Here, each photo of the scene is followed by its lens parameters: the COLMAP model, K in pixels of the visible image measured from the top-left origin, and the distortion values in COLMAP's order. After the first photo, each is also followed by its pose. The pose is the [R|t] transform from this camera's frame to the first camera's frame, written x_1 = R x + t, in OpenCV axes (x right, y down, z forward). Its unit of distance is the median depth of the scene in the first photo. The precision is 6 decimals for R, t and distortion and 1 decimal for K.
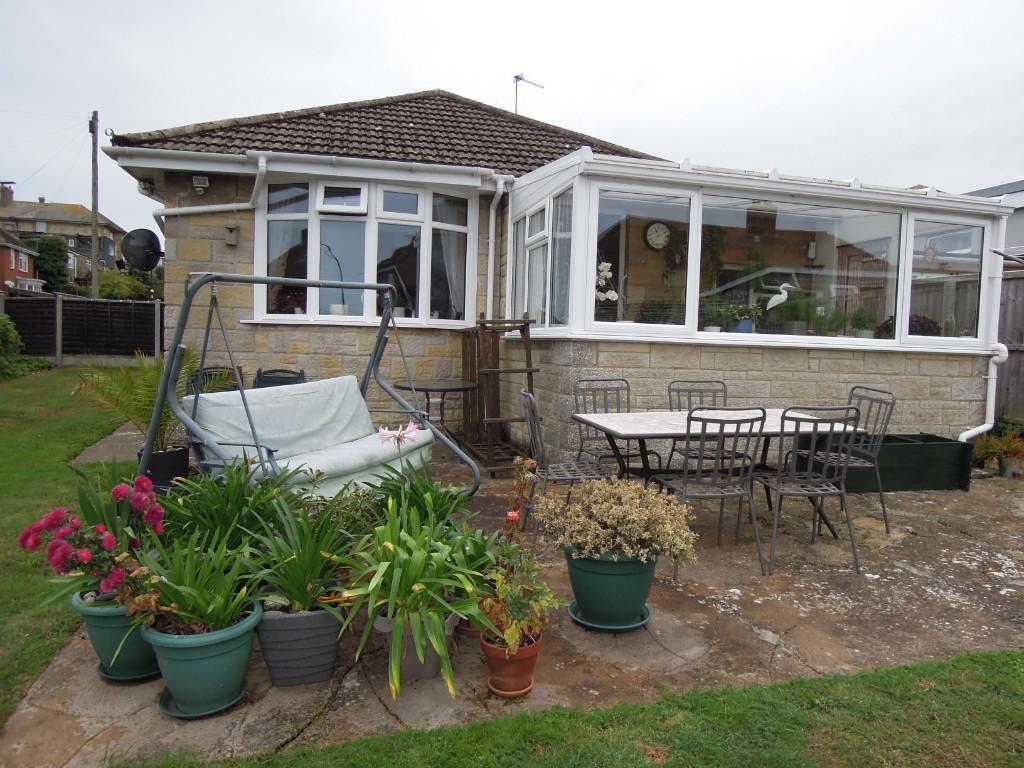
lens RADIAL K [[734.5, 0, 520.5], [0, 734.5, 388.4], [0, 0, 1]] dist [-0.015599, -0.003421]
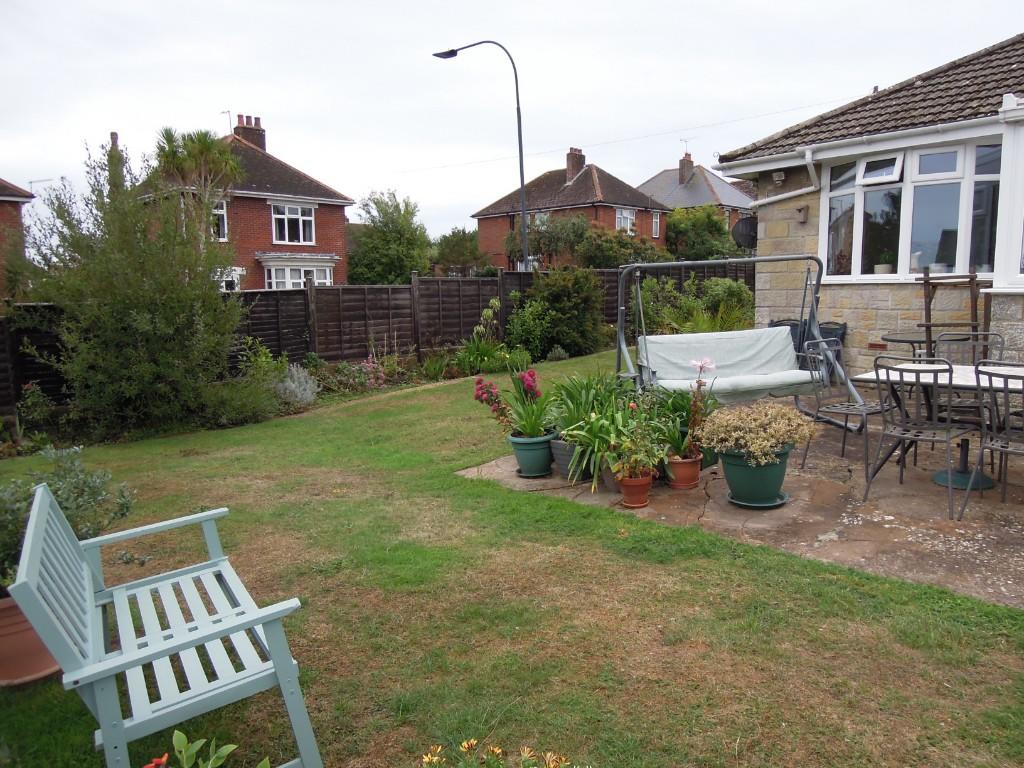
lens RADIAL K [[715.8, 0, 512.0], [0, 715.8, 384.0], [0, 0, 1]] dist [-0.012731, -0.003189]
pose [[0.475132, 0.082187, -0.876068, 0.479571], [-0.027608, 0.996531, 0.078514, -0.001611], [0.879481, -0.013118, 0.475752, -0.023801]]
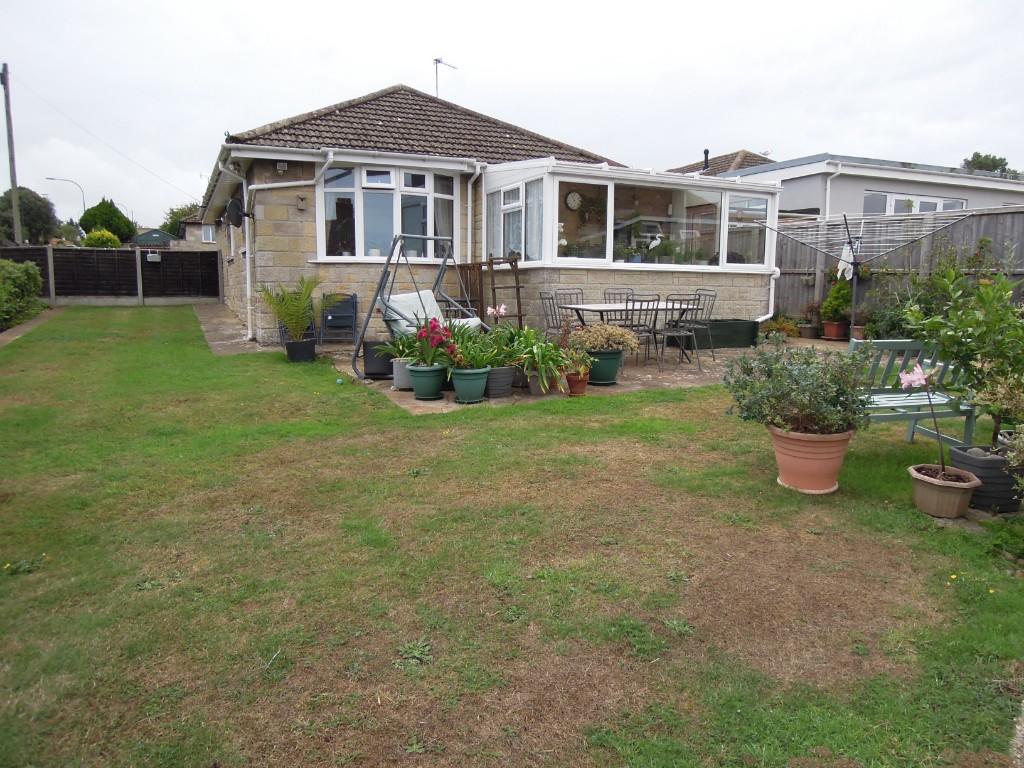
lens RADIAL K [[734.5, 0, 520.5], [0, 734.5, 388.4], [0, 0, 1]] dist [-0.015599, -0.003421]
pose [[0.981152, -0.047198, 0.187383, -0.263456], [0.032556, 0.996226, 0.080462, 0.061189], [-0.190473, -0.072845, 0.978986, -0.575522]]
